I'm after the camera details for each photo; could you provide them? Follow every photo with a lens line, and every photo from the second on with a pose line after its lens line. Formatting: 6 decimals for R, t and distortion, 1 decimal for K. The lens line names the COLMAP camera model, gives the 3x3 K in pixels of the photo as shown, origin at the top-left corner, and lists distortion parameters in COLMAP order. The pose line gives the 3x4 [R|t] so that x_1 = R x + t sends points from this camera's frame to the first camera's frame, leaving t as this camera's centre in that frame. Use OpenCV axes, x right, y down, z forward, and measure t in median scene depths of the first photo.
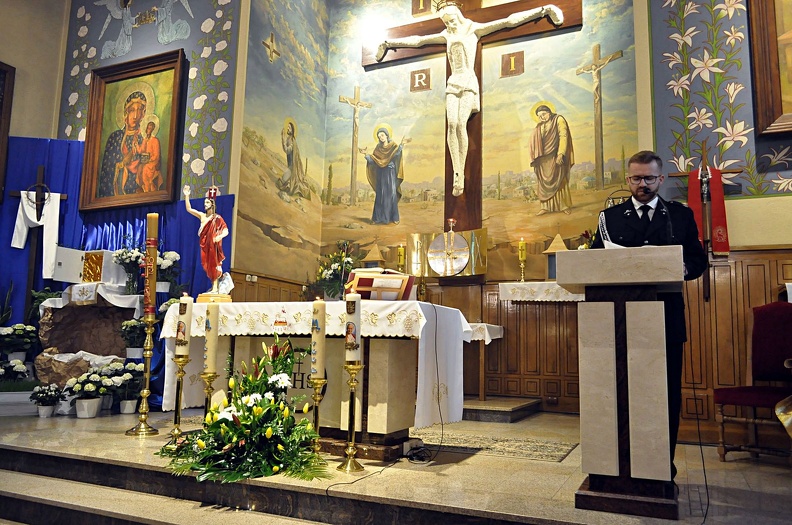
lens RADIAL K [[612.9, 0, 391.4], [0, 612.9, 264.1], [0, 0, 1]] dist [-0.012907, 0.005447]
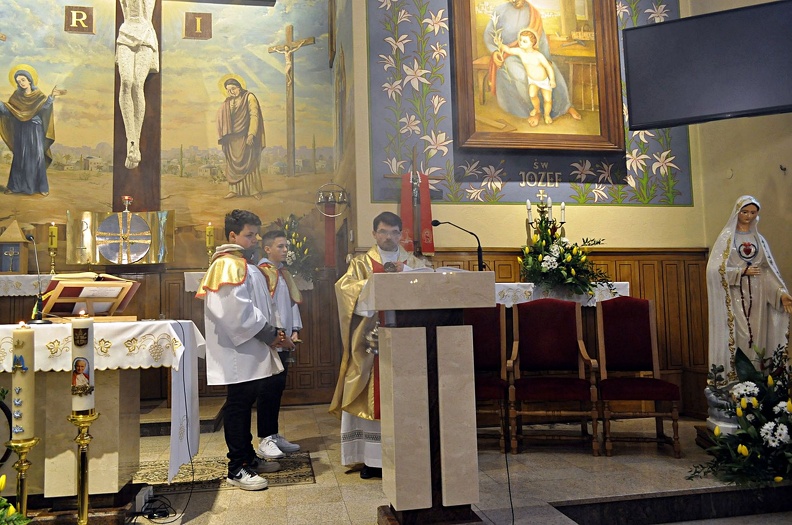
lens RADIAL K [[612.7, 0, 391.5], [0, 612.7, 261.7], [0, 0, 1]] dist [-0.014521, 0.004613]
pose [[0.817159, 0.003803, 0.576400, -0.087703], [-0.032831, 0.998662, 0.039955, -0.028699], [-0.575477, -0.051573, 0.816190, 0.096248]]
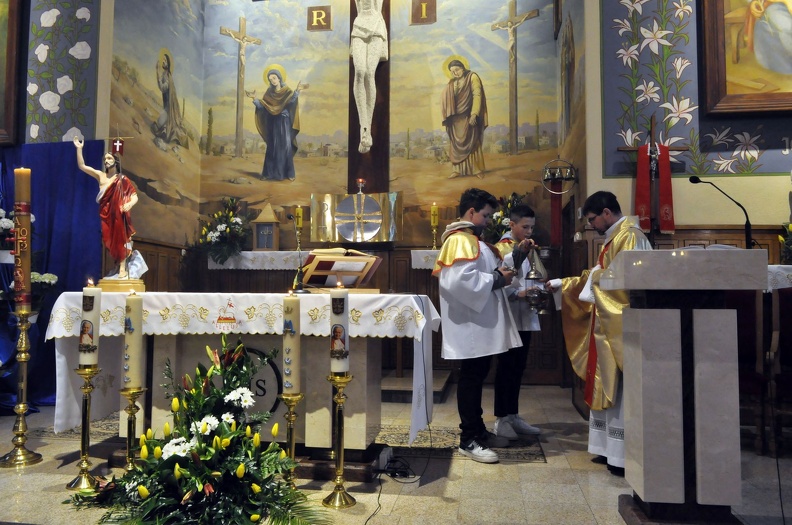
lens RADIAL K [[612.7, 0, 391.5], [0, 612.7, 261.7], [0, 0, 1]] dist [-0.014521, 0.004613]
pose [[0.962085, -0.001203, 0.272746, -0.104442], [-0.021790, 0.996455, 0.081257, -0.025884], [-0.271877, -0.084119, 0.958649, 0.103925]]
